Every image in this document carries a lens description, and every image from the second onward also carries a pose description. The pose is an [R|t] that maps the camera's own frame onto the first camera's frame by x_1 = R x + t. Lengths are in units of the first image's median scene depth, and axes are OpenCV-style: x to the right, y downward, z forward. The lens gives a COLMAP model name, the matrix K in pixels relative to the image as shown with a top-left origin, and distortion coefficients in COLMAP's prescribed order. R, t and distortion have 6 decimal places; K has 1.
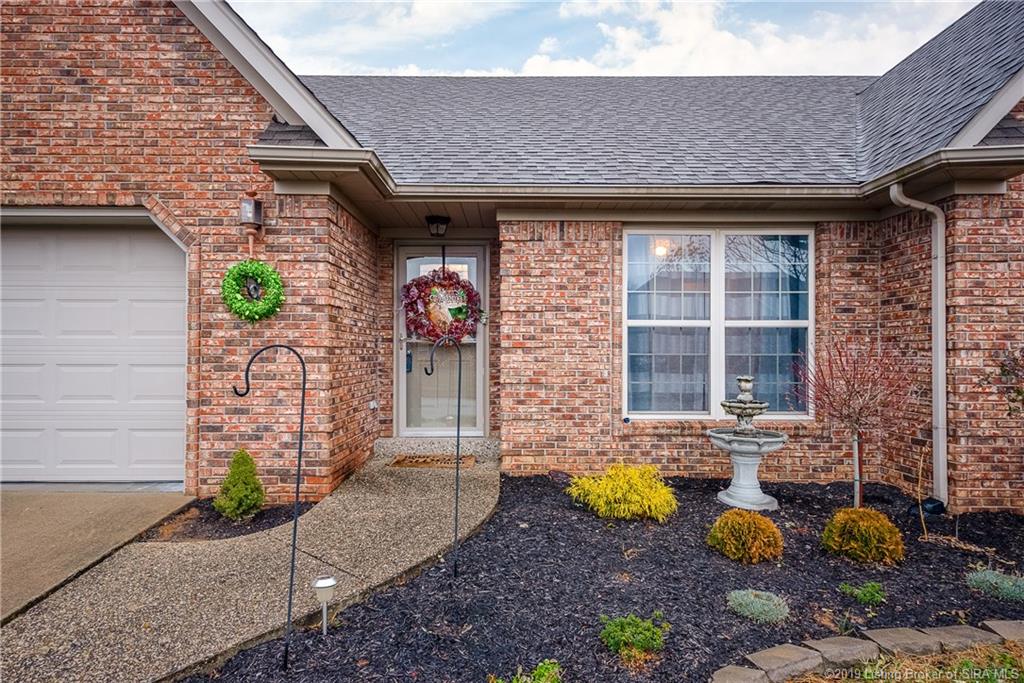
lens RADIAL K [[557.3, 0, 512.0], [0, 557.3, 341.5], [0, 0, 1]] dist [0.006177, 0.000987]
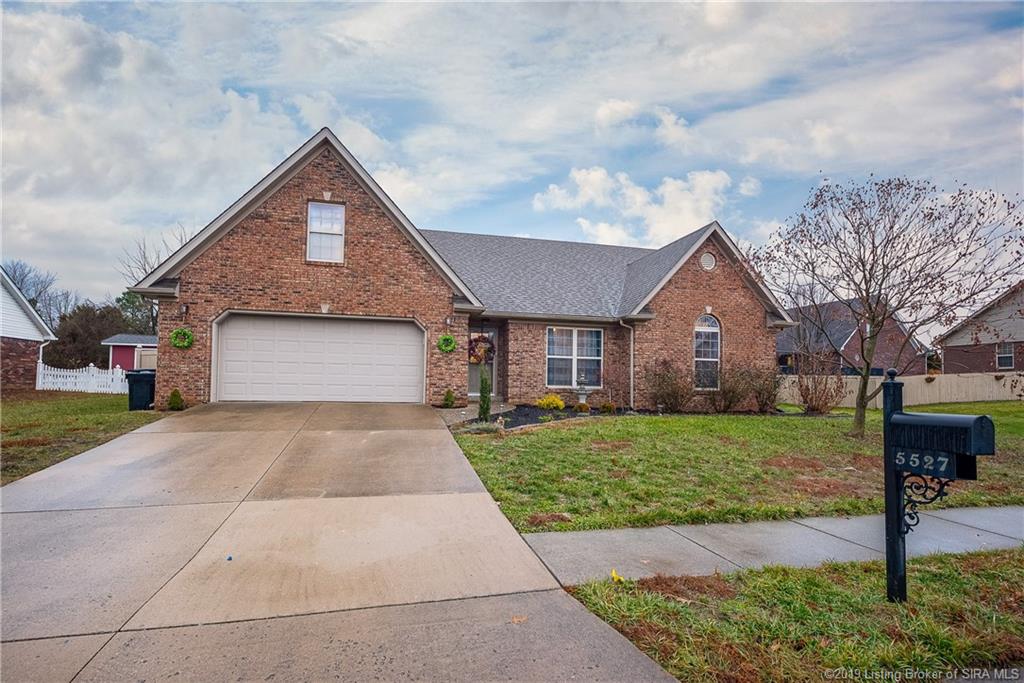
lens RADIAL K [[500.4, 0, 510.8], [0, 500.4, 344.0], [0, 0, 1]] dist [0.001052, 0.000189]
pose [[0.970800, 0.033174, 0.237586, -0.713130], [-0.018401, 0.997772, -0.064128, 0.087119], [-0.239184, 0.057883, 0.969247, -1.803565]]
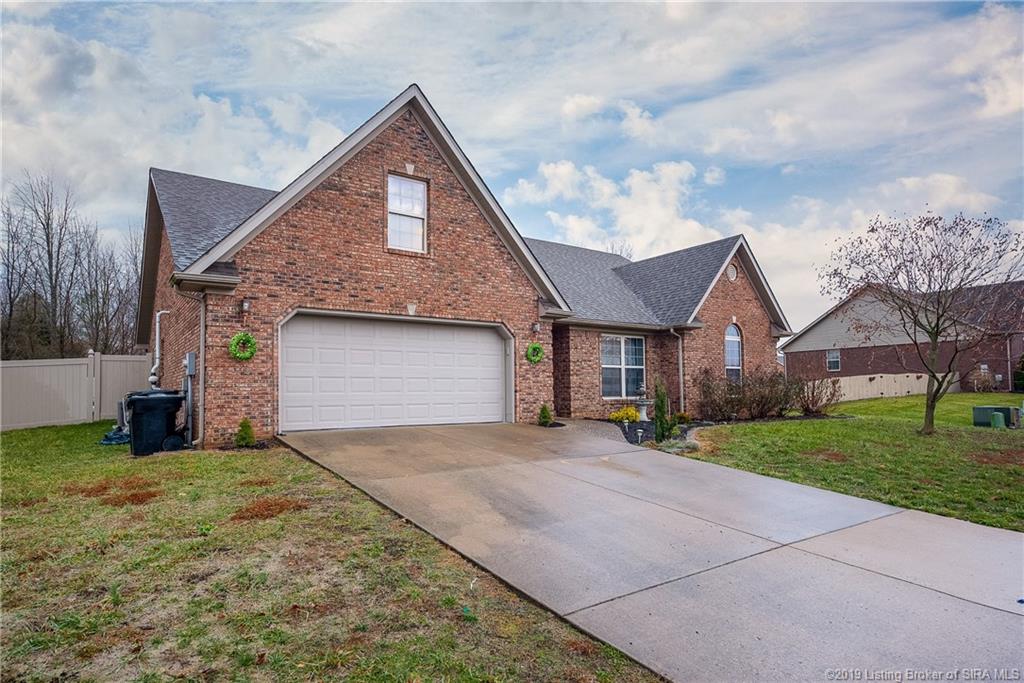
lens RADIAL K [[560.8, 0, 510.0], [0, 560.8, 343.2], [0, 0, 1]] dist [-0.000386, 0.000095]
pose [[0.819121, 0.040354, 0.572200, -2.008556], [0.001717, 0.997345, -0.072795, 0.064840], [-0.573619, 0.060610, 0.816877, -1.206678]]
